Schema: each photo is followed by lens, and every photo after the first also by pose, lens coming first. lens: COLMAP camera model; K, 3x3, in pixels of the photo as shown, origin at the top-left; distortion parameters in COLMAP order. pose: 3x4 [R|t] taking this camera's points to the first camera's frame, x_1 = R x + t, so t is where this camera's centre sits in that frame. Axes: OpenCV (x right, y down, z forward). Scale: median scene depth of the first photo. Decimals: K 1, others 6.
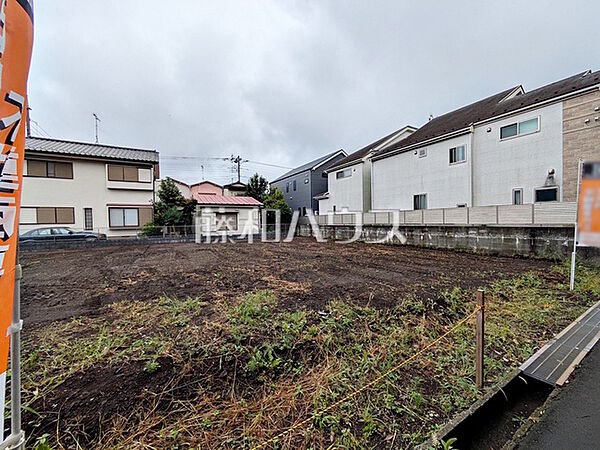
lens RADIAL K [[236.4, 0, 300.7], [0, 236.4, 224.7], [0, 0, 1]] dist [-0.005856, 0.002649]
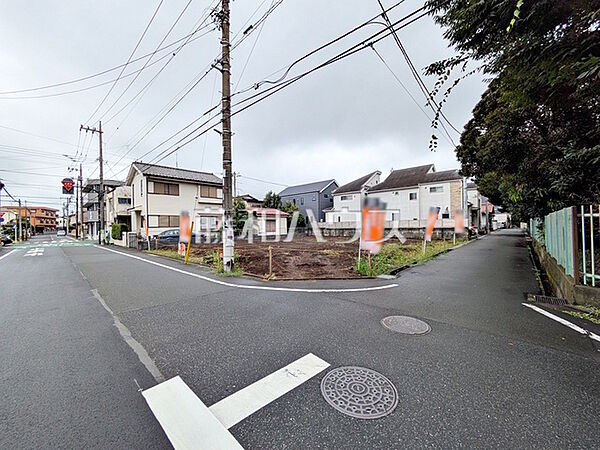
lens RADIAL K [[236.4, 0, 299.5], [0, 236.4, 226.9], [0, 0, 1]] dist [-0.005856, 0.002649]
pose [[0.958654, 0.001388, 0.284571, -0.671695], [0.002601, 0.999904, -0.013639, 0.014885], [-0.284562, 0.013815, 0.958558, -0.559993]]
